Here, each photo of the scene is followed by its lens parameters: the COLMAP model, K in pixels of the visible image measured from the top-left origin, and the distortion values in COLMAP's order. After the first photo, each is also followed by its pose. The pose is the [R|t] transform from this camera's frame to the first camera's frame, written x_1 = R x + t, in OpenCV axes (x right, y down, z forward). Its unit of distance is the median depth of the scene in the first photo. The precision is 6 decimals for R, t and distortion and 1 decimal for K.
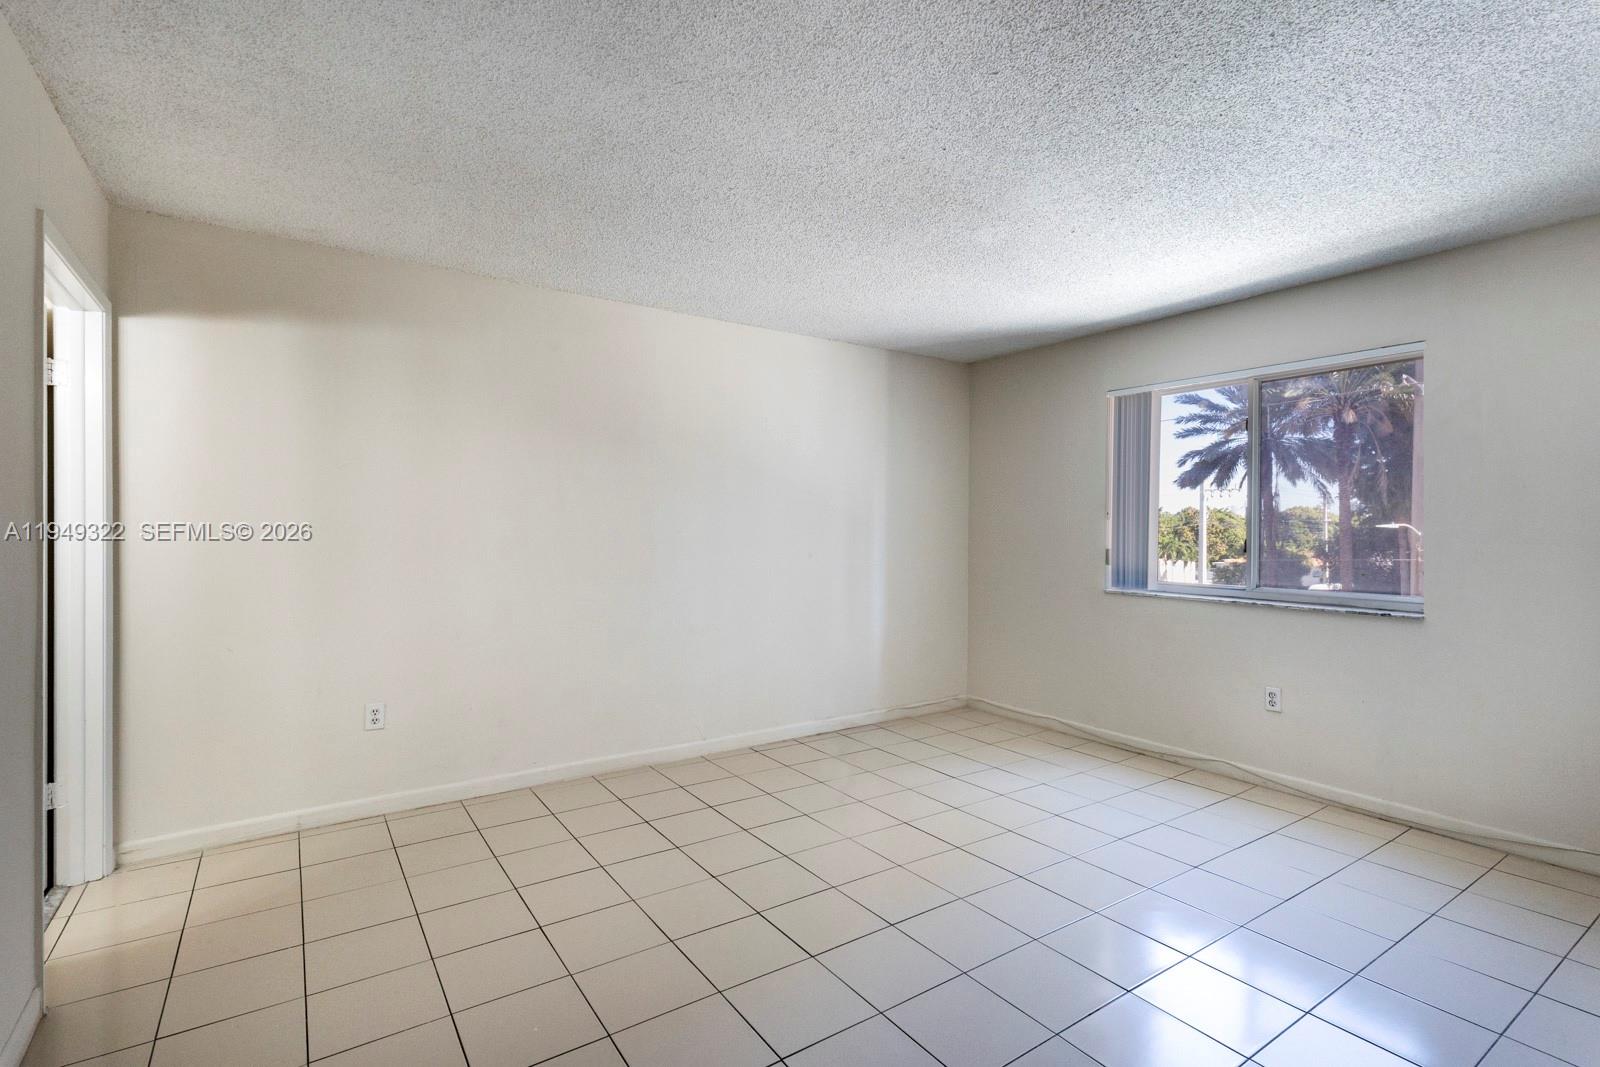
lens RADIAL K [[780.9, 0, 800.0], [0, 780.9, 533.5], [0, 0, 1]] dist [0.013284, 0.000616]
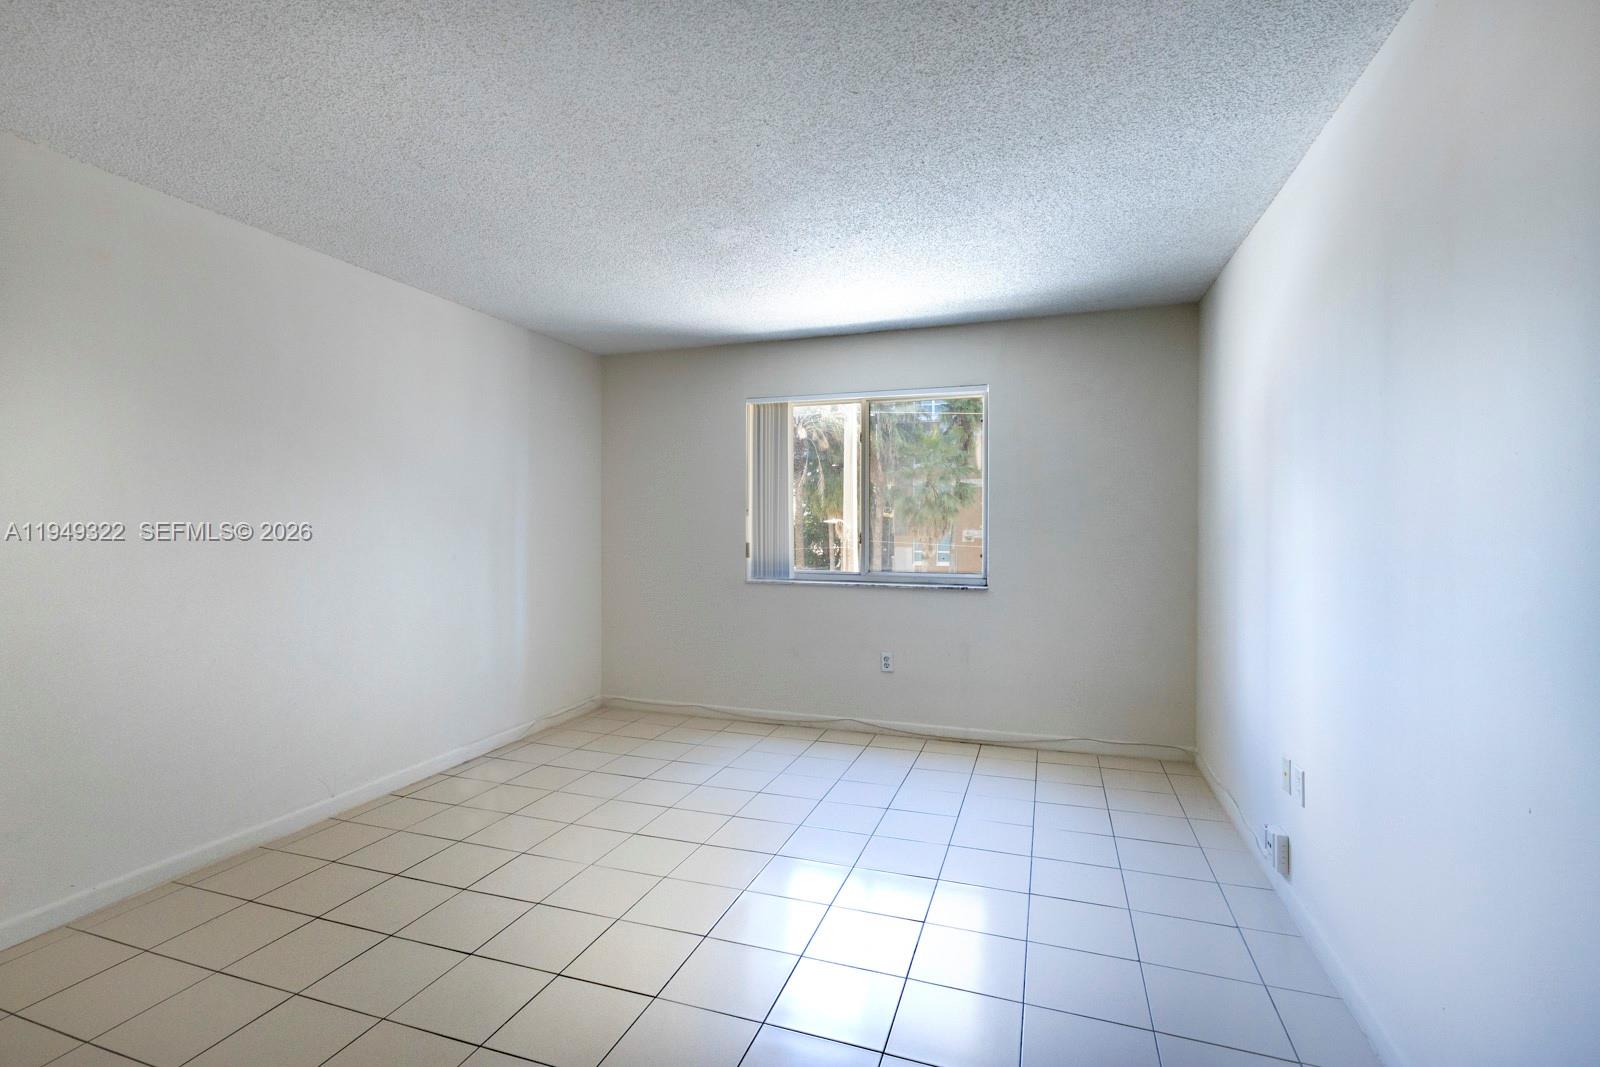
lens RADIAL K [[770.2, 0, 800.0], [0, 770.2, 533.5], [0, 0, 1]] dist [0.002133, 0.001237]
pose [[0.801492, -0.011591, 0.597893, -0.203495], [0.008311, 0.999931, 0.008243, -0.001748], [-0.597948, -0.001637, 0.801533, 0.099903]]
